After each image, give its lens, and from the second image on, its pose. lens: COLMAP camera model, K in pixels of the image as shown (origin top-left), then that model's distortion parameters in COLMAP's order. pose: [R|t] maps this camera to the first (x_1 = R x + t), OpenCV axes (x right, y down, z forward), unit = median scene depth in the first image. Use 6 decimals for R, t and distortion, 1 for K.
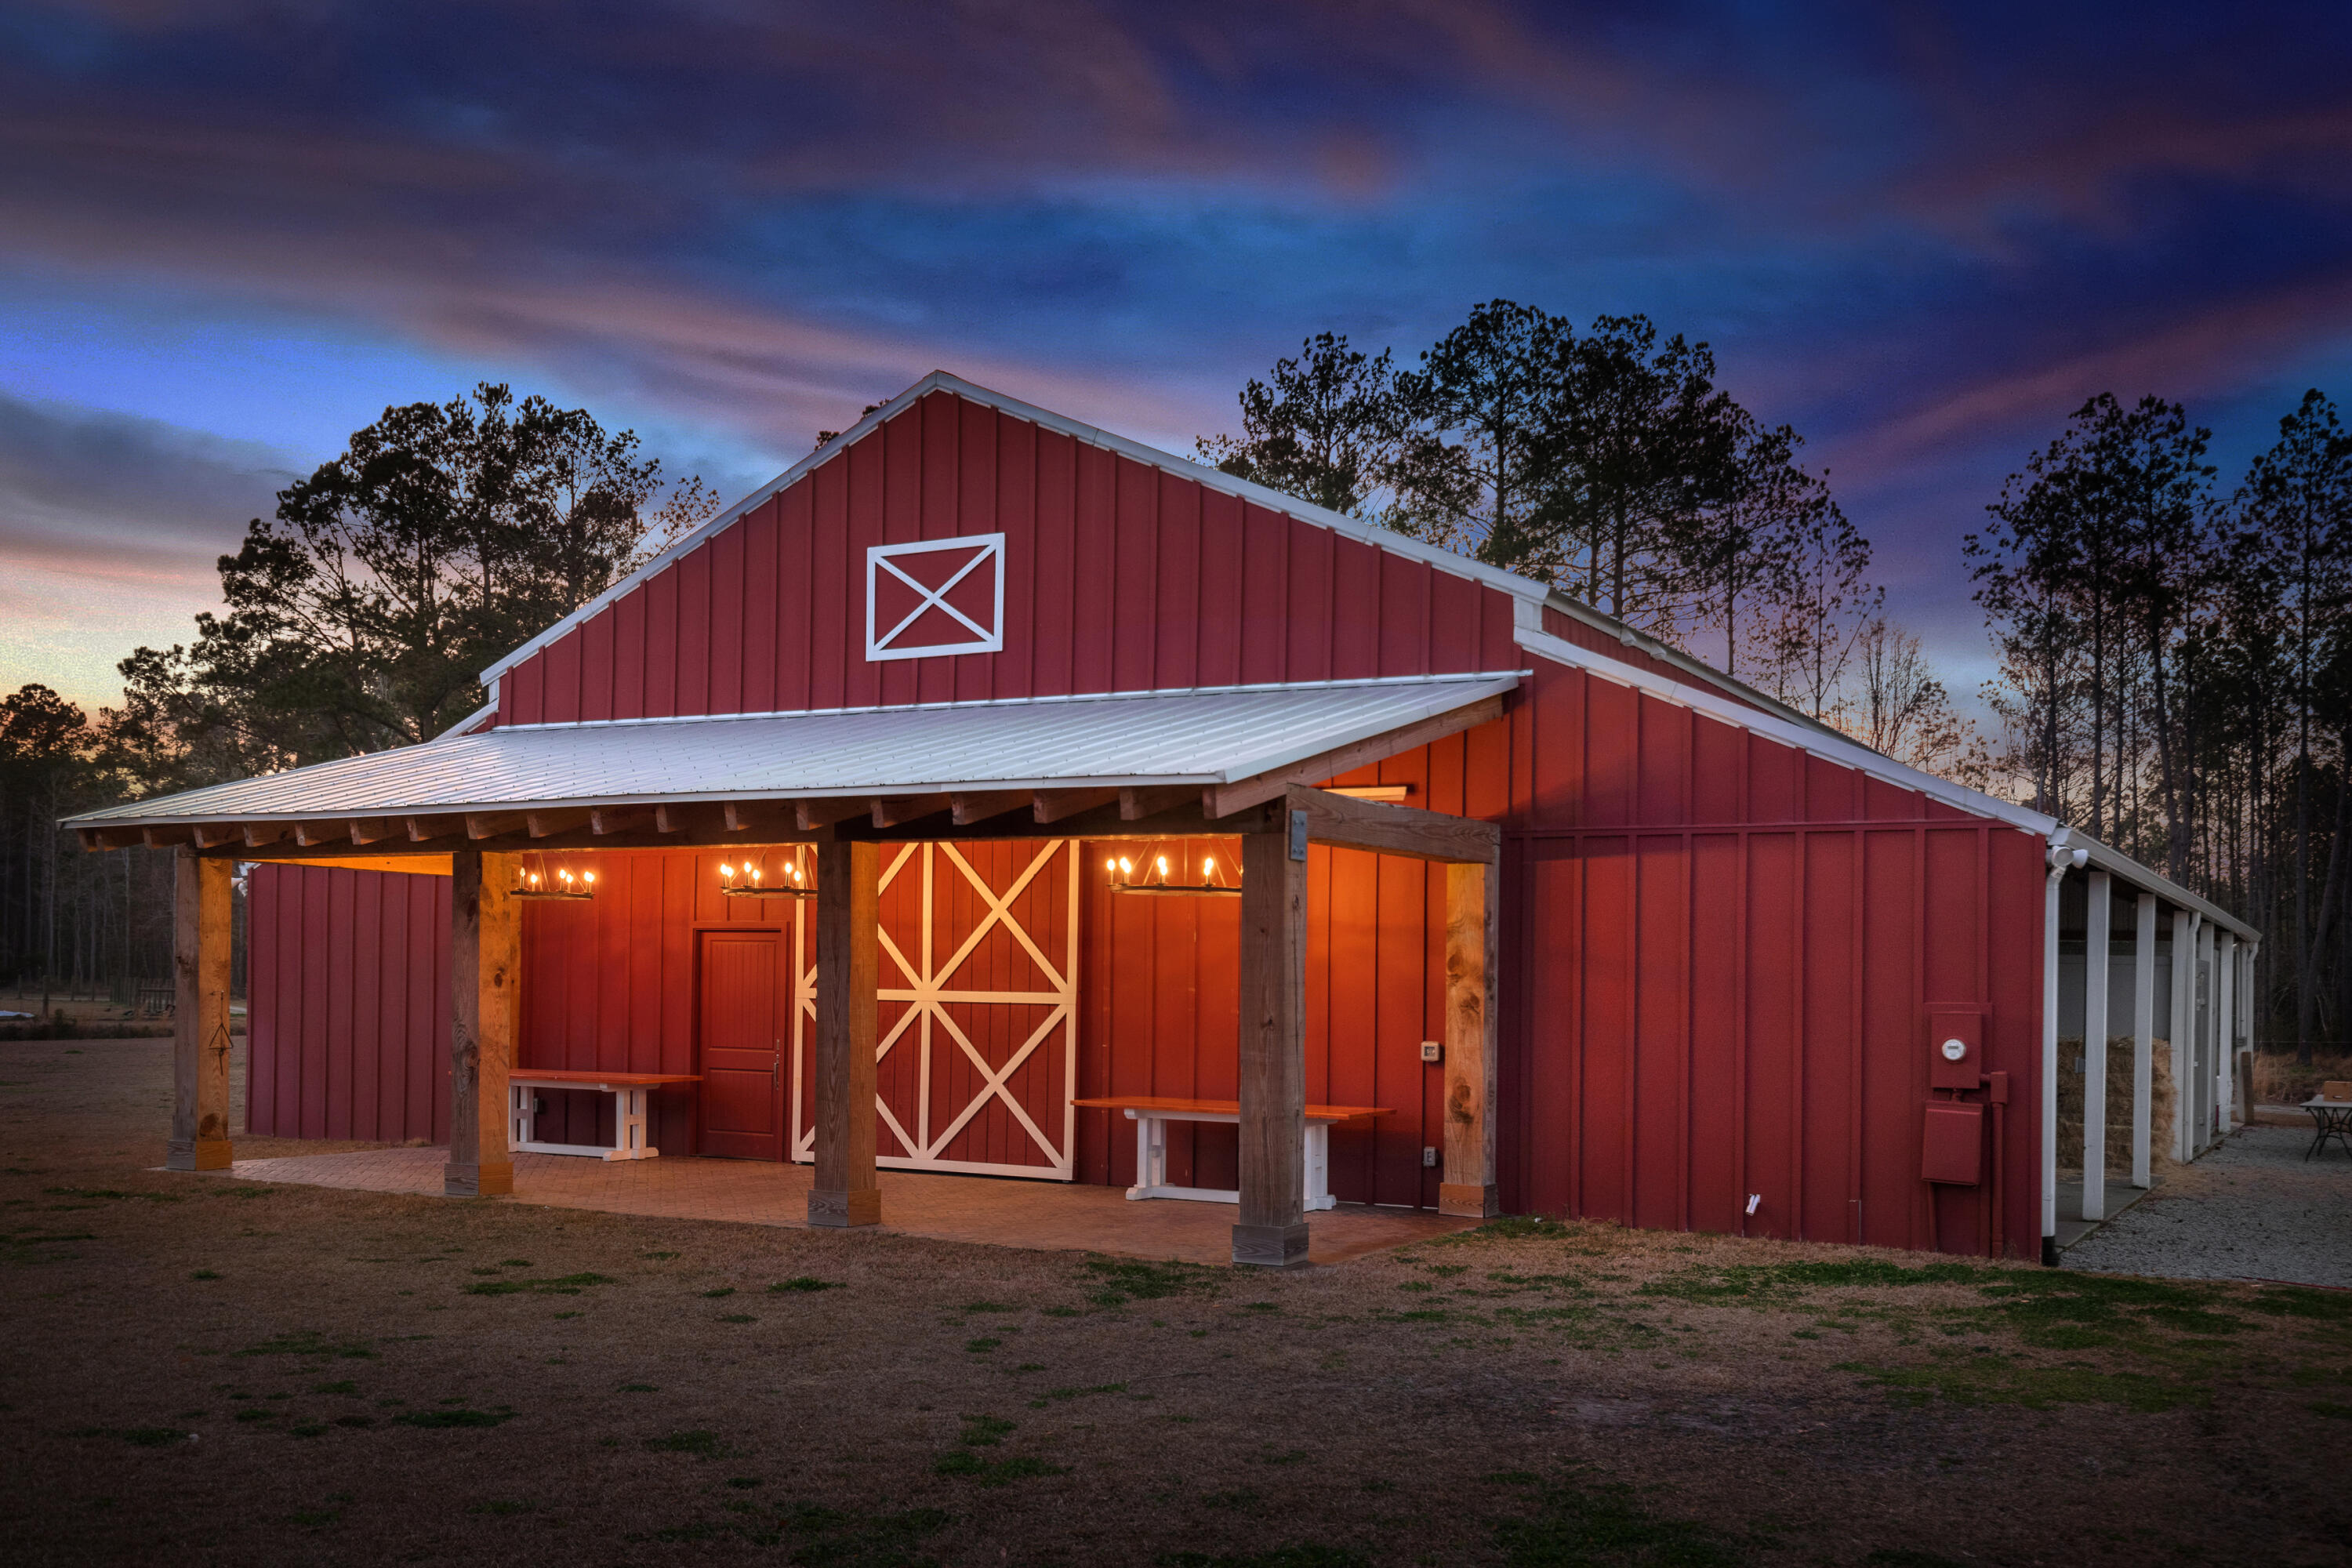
lens RADIAL K [[2082.4, 0, 1175.9], [0, 2082.4, 932.5], [0, 0, 1]] dist [-0.005798, -0.009160]
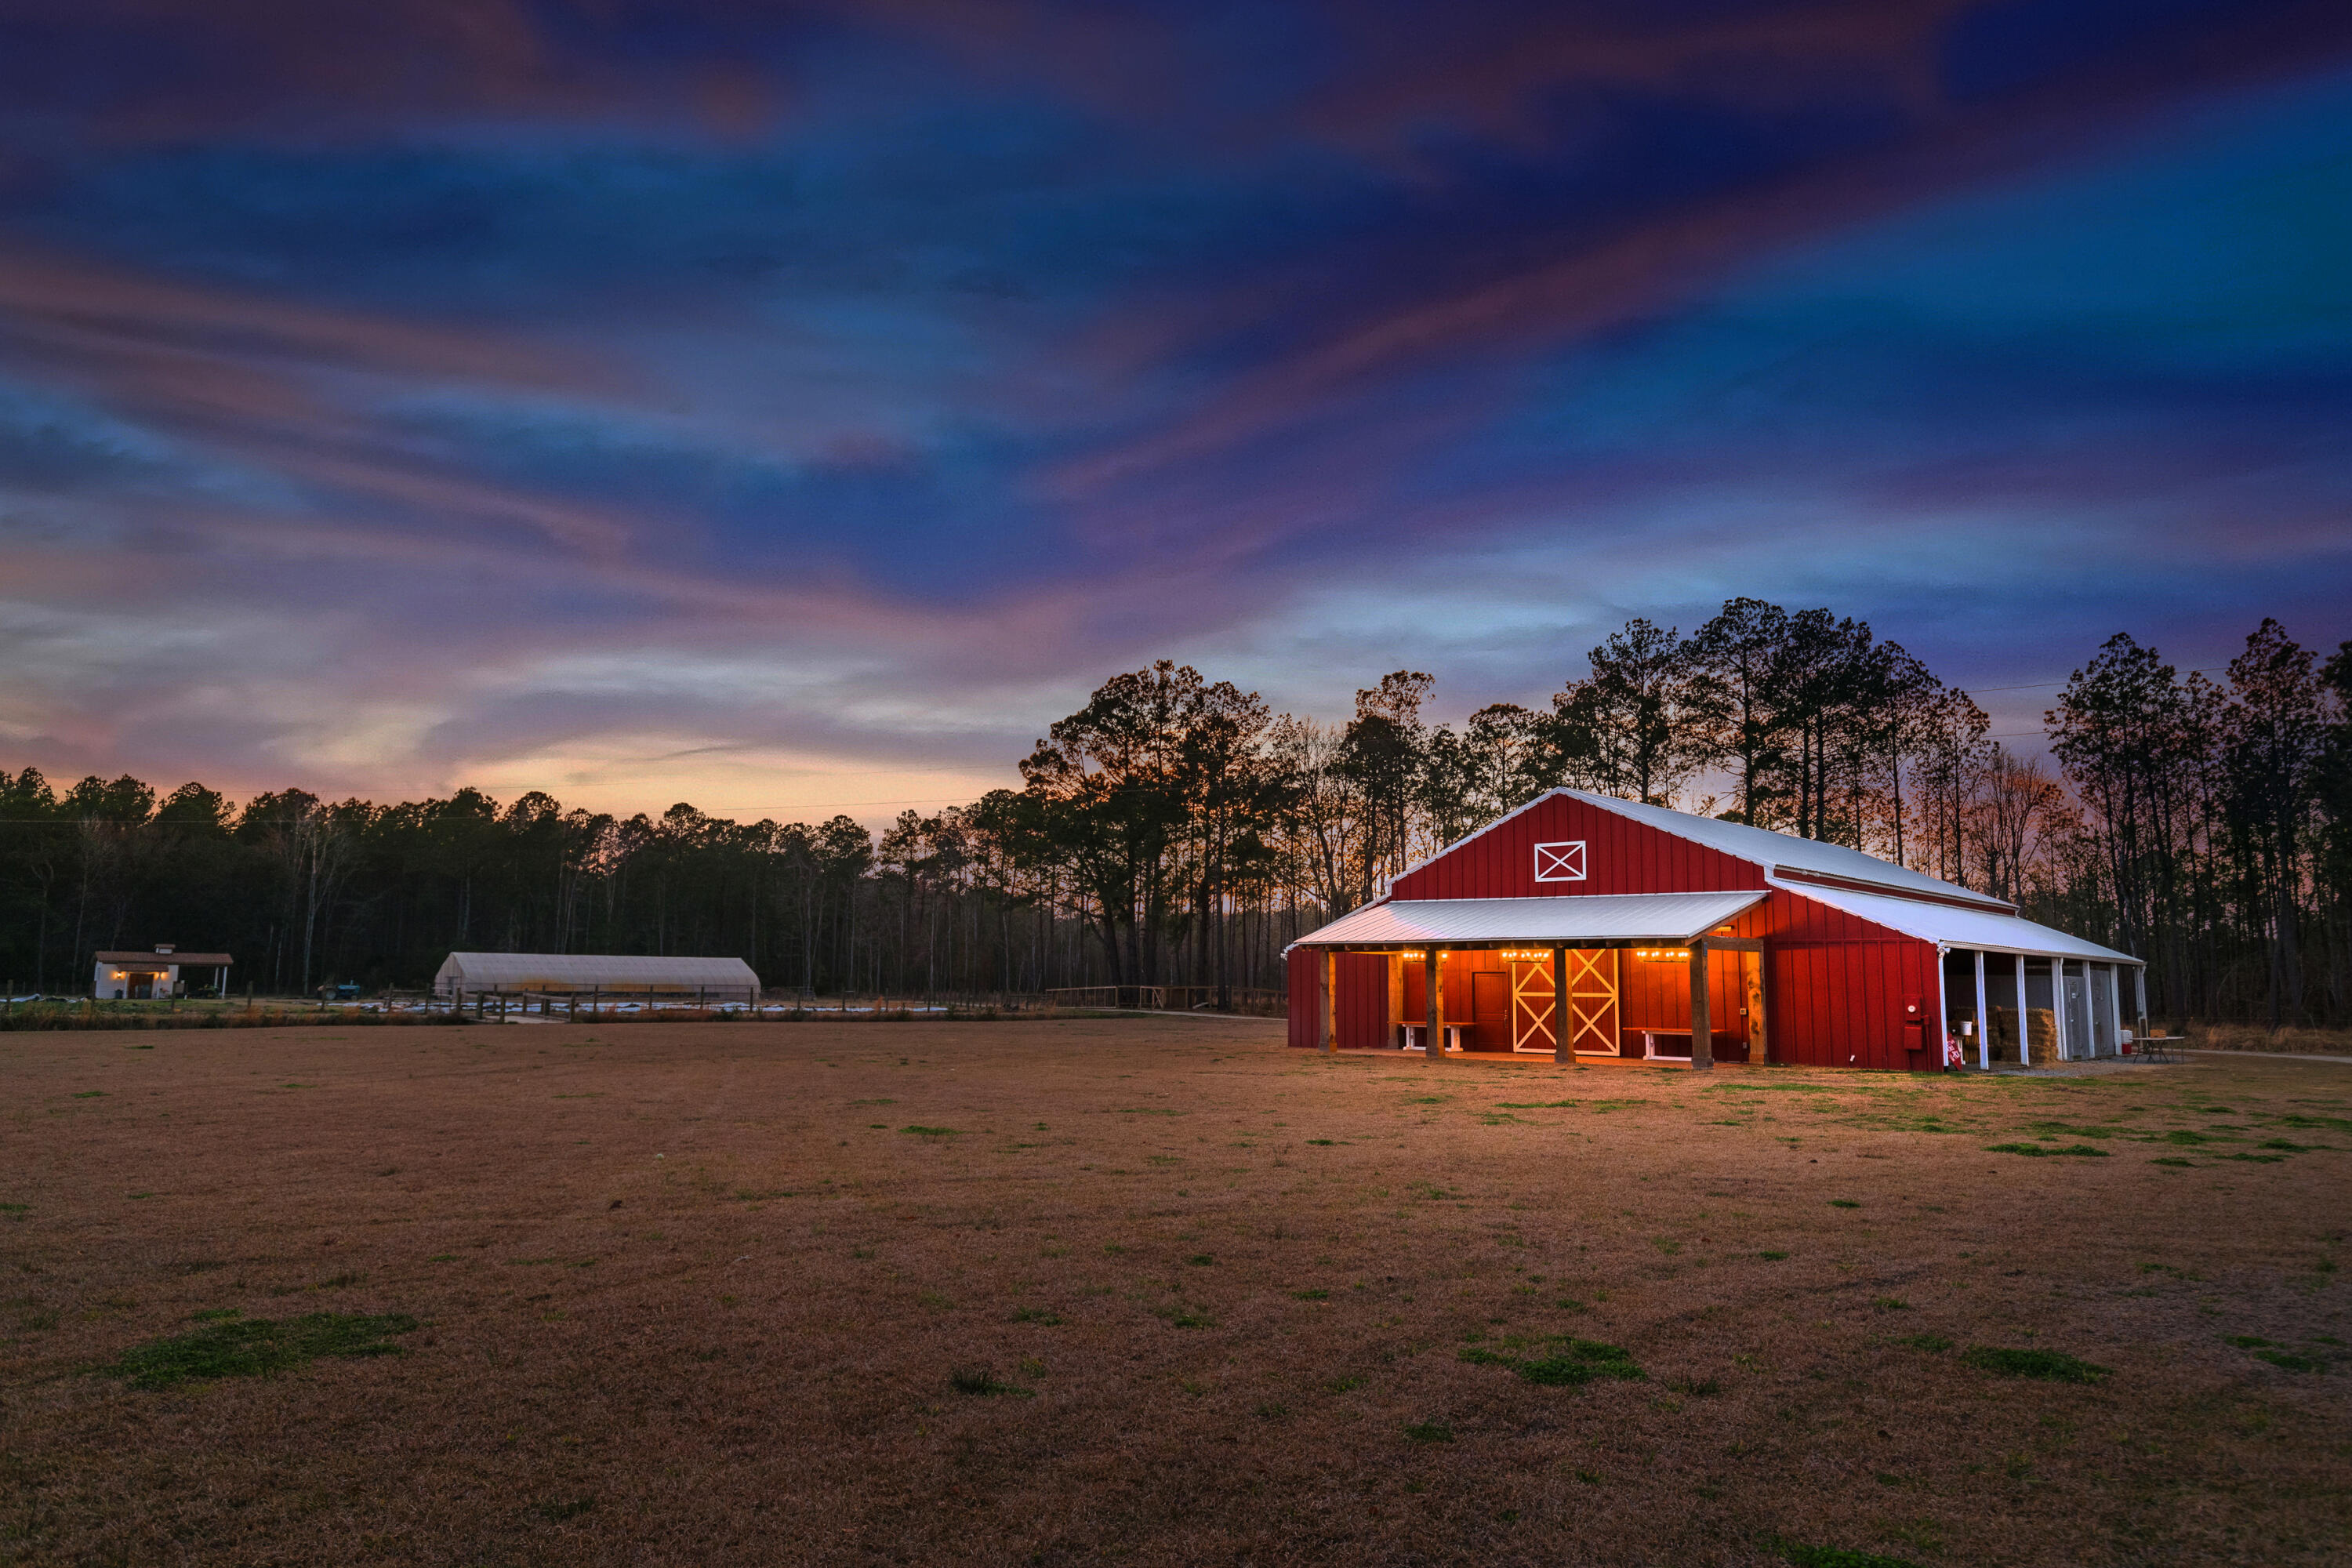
lens RADIAL K [[1543.5, 0, 1177.1], [0, 1543.5, 784.3], [0, 0, 1]] dist [0.002968, 0.002041]
pose [[0.979586, -0.033118, -0.198277, -0.209255], [0.011763, 0.994089, -0.107928, -0.036573], [0.200680, 0.103392, 0.974186, -1.279737]]
